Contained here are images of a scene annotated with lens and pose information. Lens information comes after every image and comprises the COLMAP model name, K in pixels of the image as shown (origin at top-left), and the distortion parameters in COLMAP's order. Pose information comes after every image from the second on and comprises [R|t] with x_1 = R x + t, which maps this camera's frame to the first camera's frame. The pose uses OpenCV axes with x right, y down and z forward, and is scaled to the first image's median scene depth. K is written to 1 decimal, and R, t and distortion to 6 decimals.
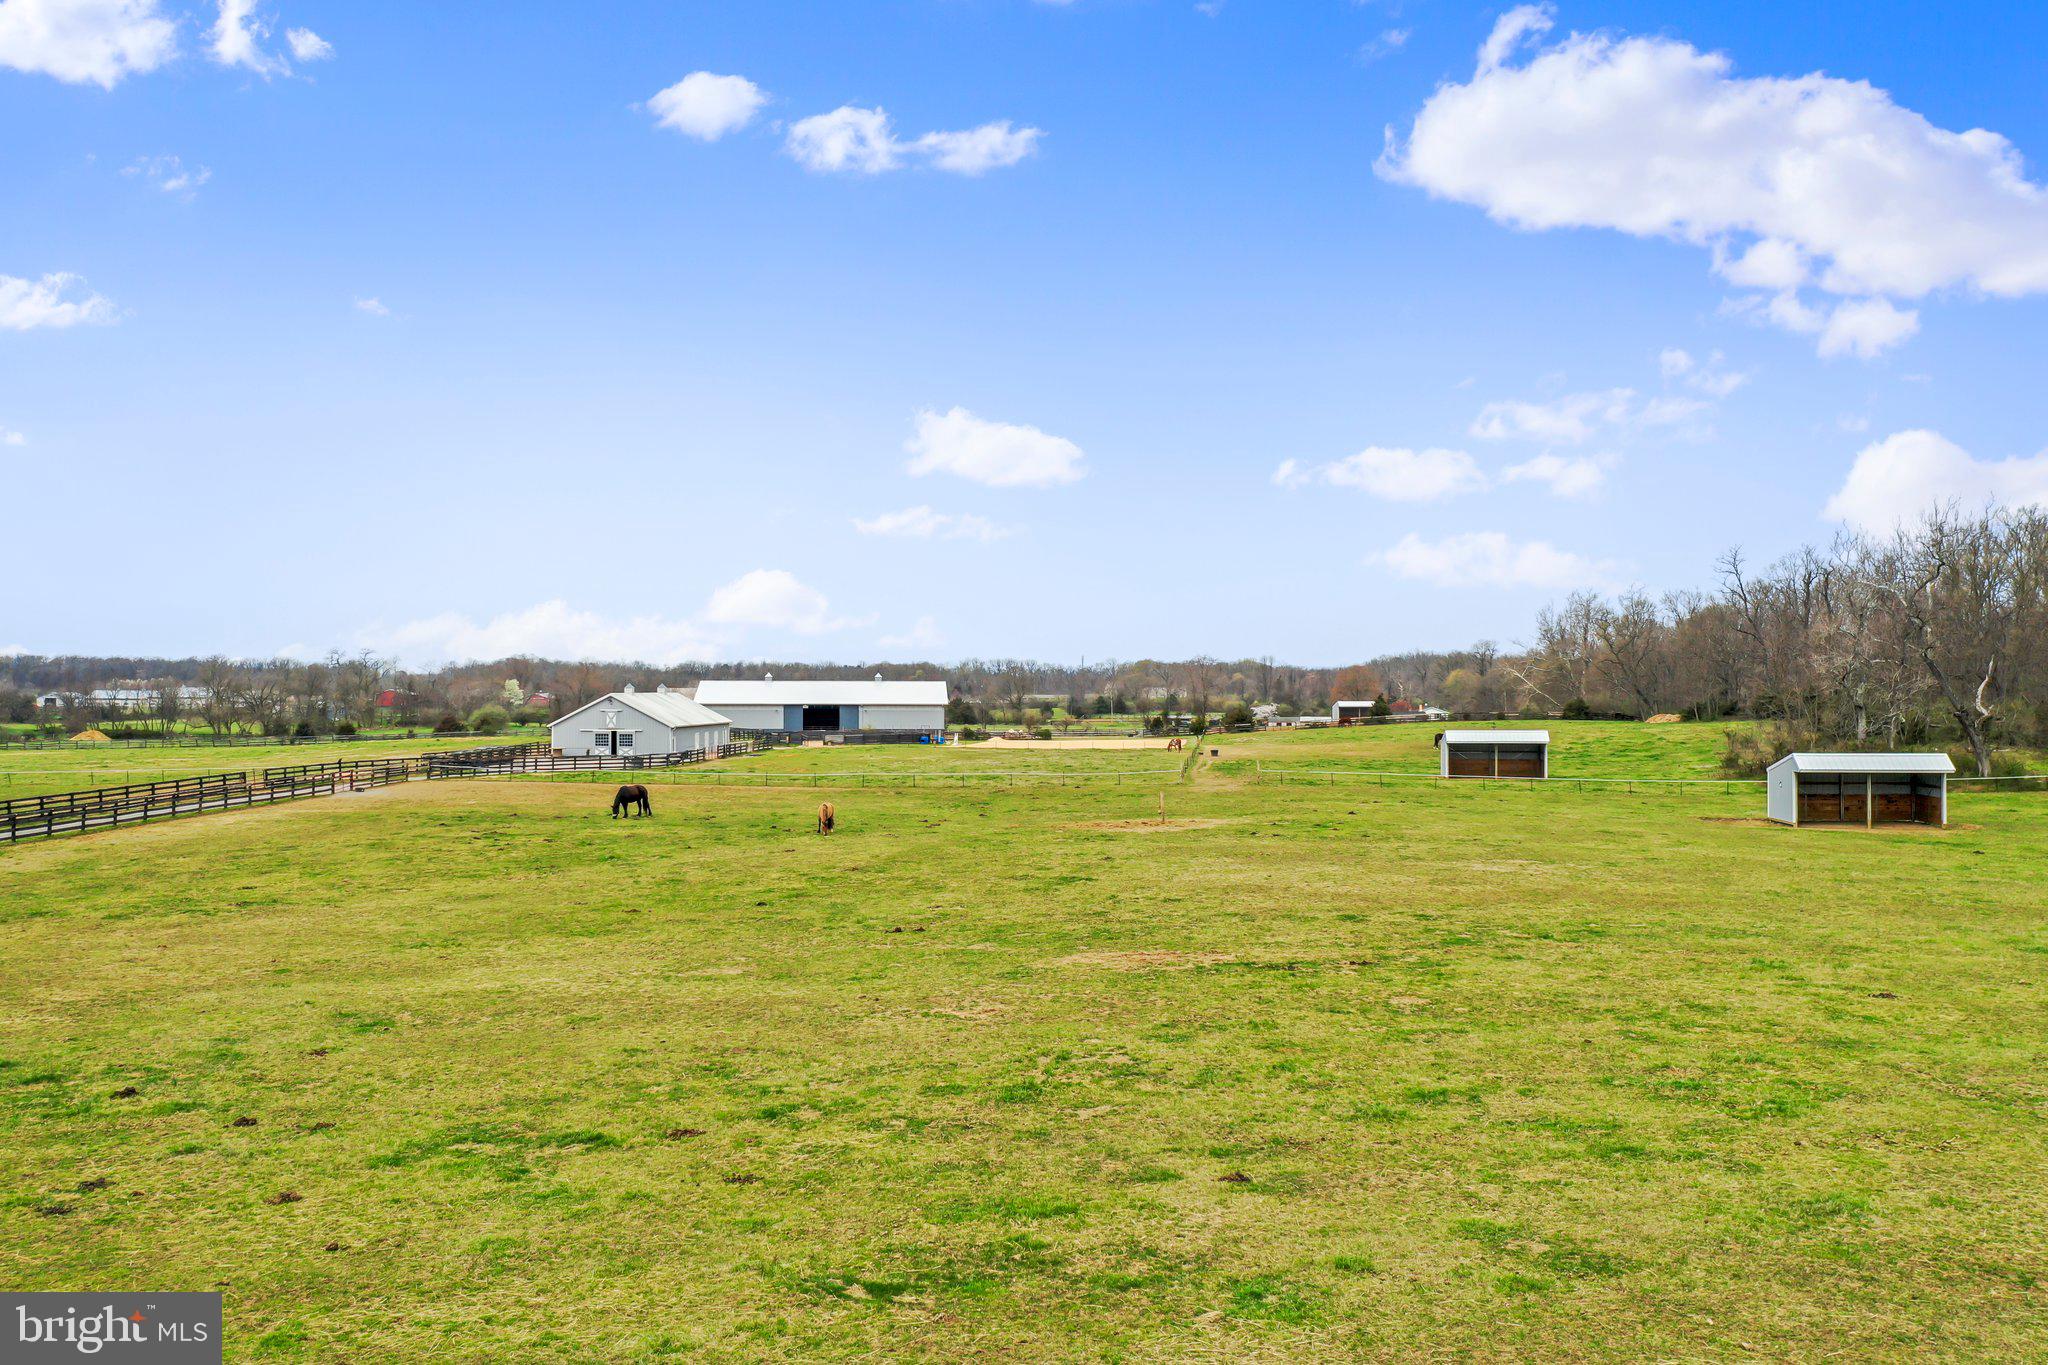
lens RADIAL K [[1613.9, 0, 1011.5], [0, 1613.9, 673.3], [0, 0, 1]] dist [-0.009563, -0.001826]
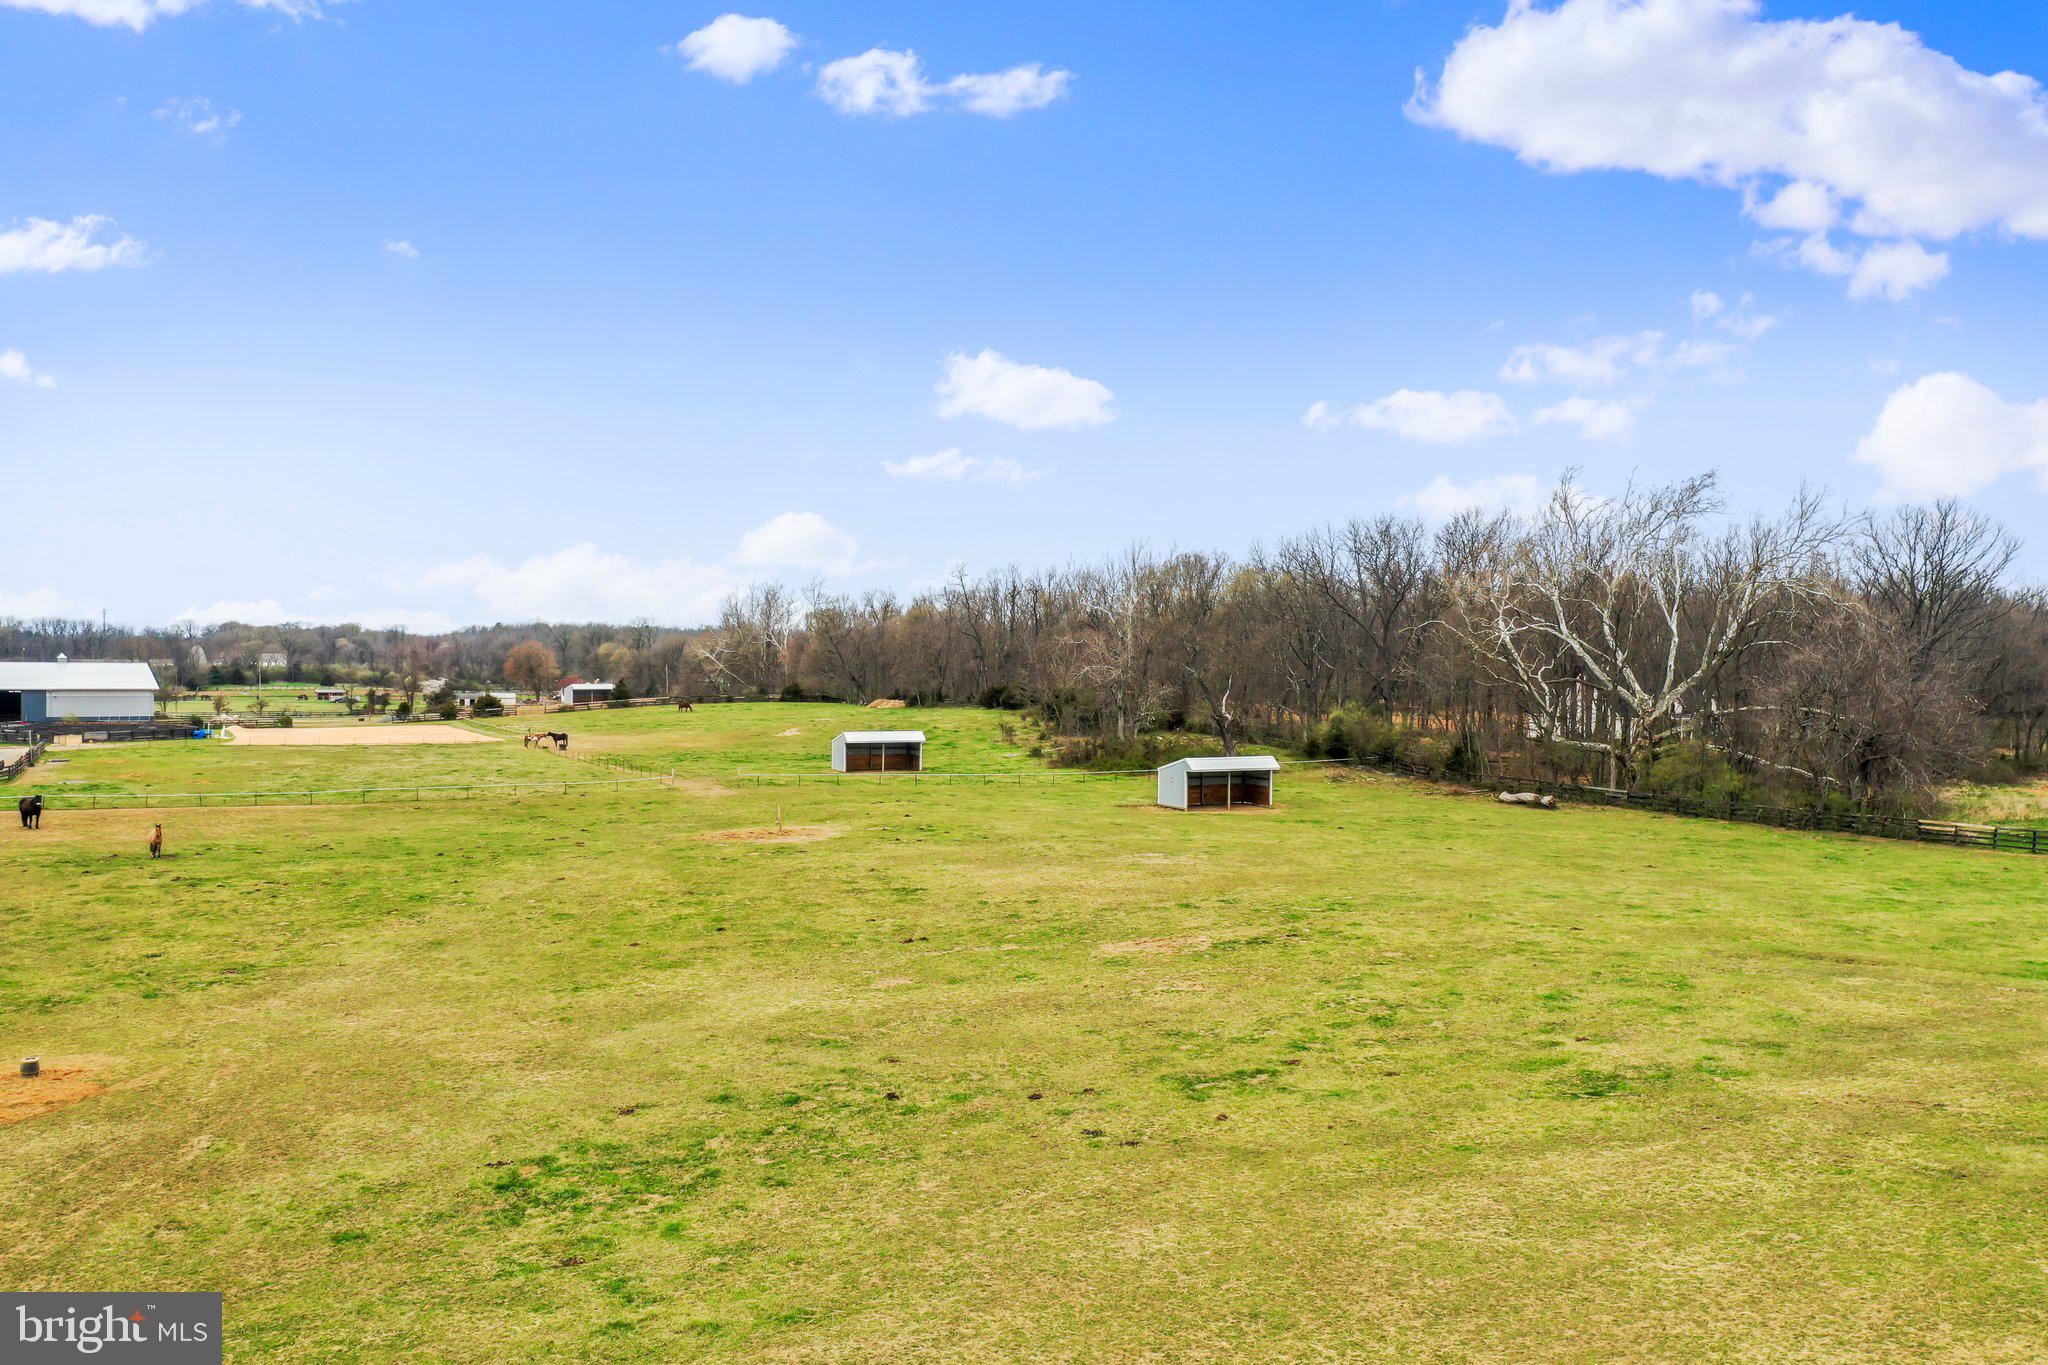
lens RADIAL K [[1613.9, 0, 1011.5], [0, 1613.9, 673.3], [0, 0, 1]] dist [-0.009563, -0.001826]
pose [[0.842723, 0.002791, 0.538340, -0.153263], [-0.016028, 0.999673, 0.019909, -0.019222], [-0.538108, -0.025406, 0.842493, -0.036001]]
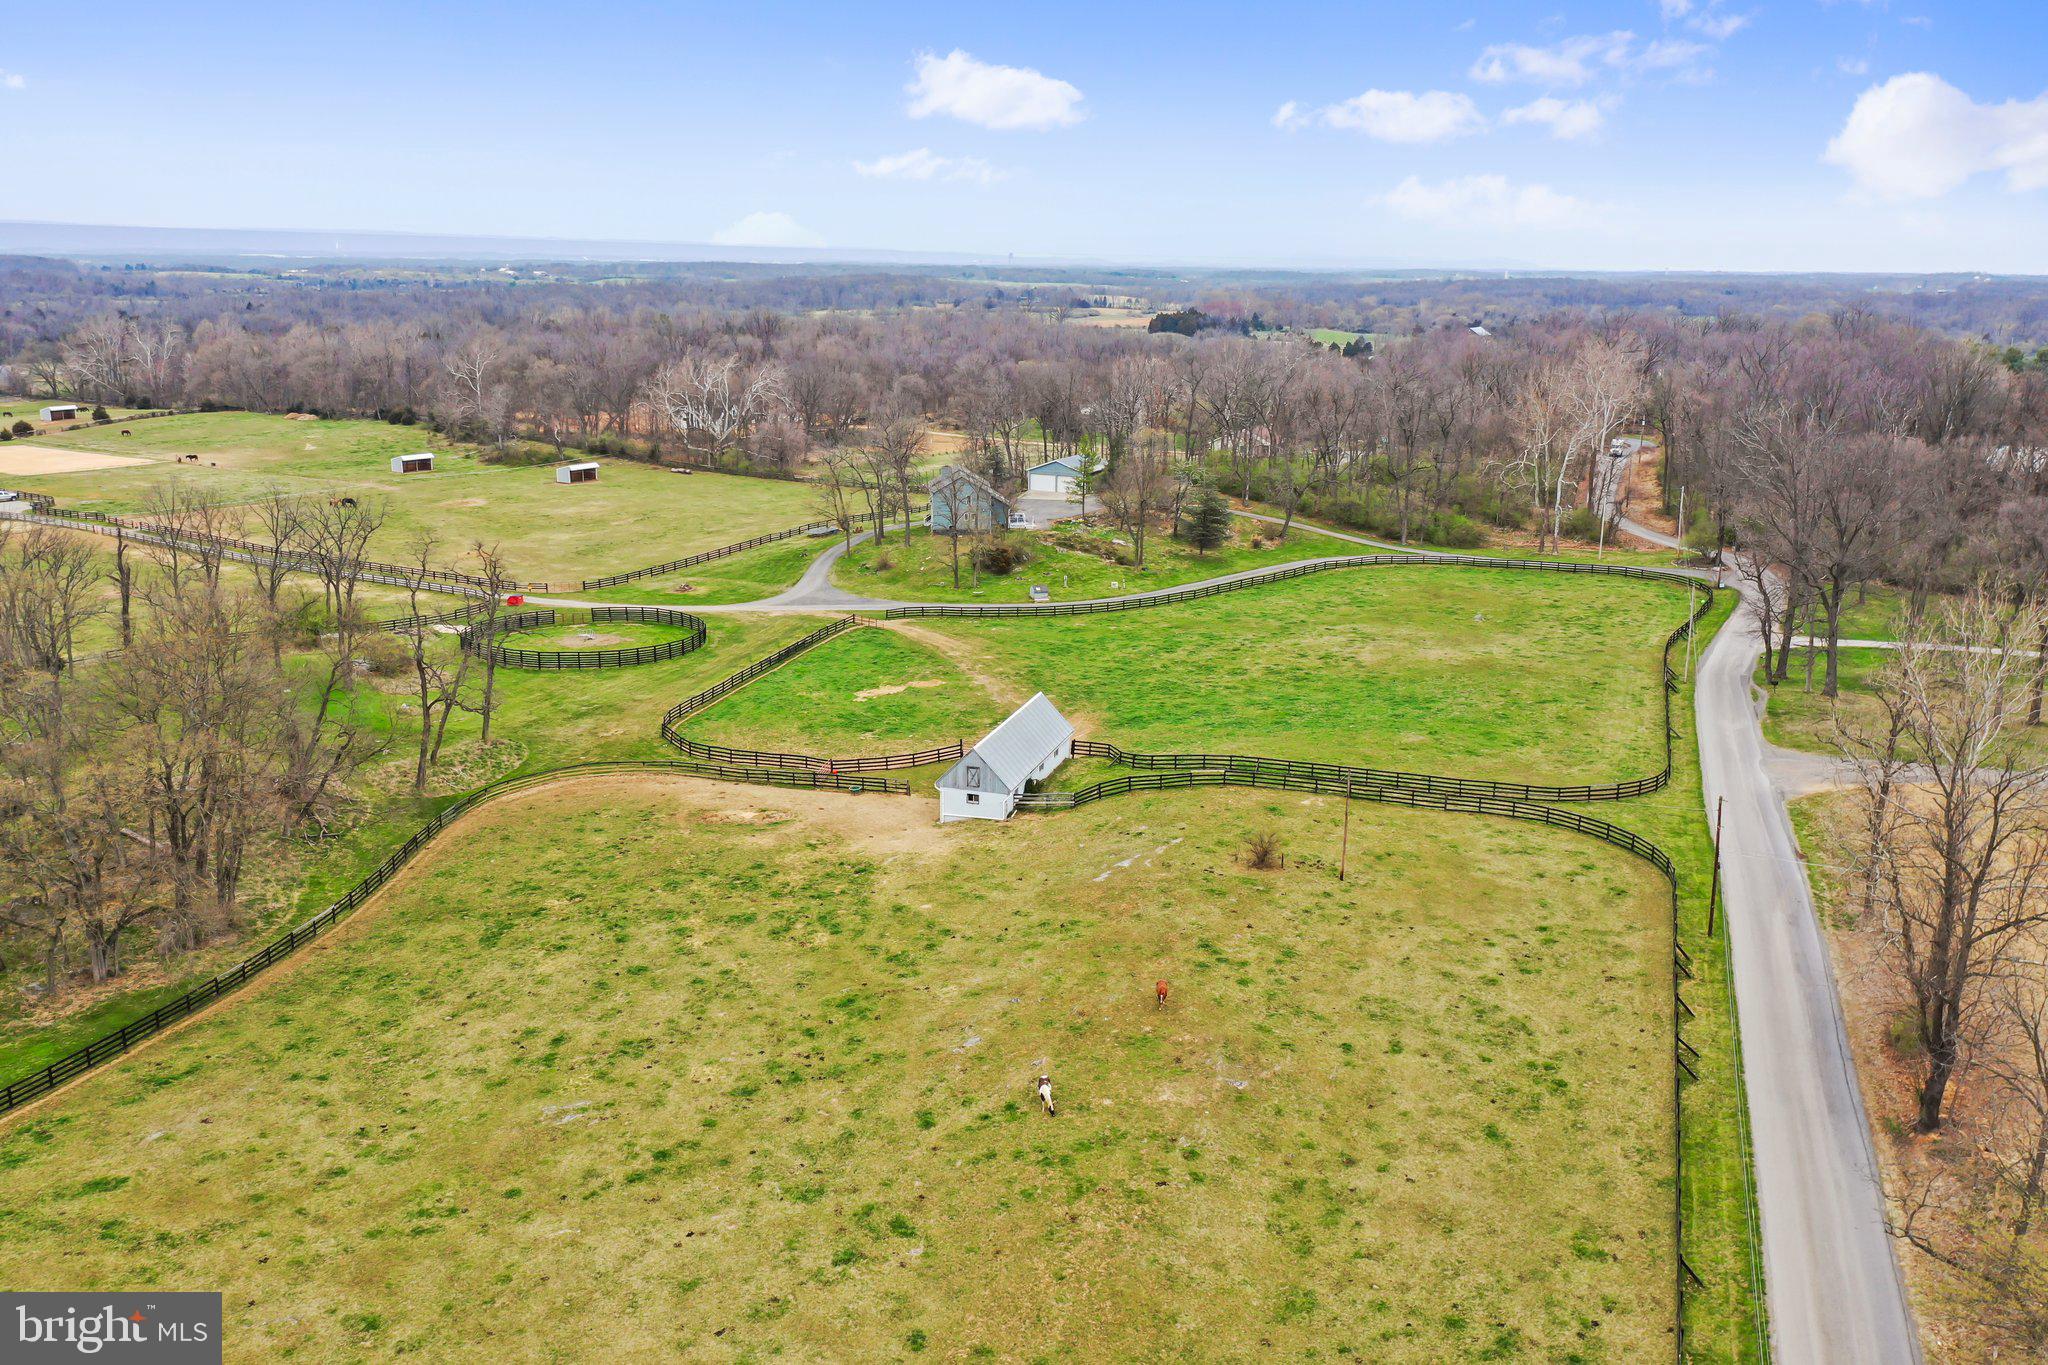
lens RADIAL K [[1610.0, 0, 1017.7], [0, 1610.0, 680.5], [0, 0, 1]] dist [-0.004738, -0.001697]
pose [[0.445102, -0.219068, 0.868271, -1.015459], [-0.021939, 0.966656, 0.255137, -0.186817], [-0.895211, -0.132611, 0.425454, -0.691712]]
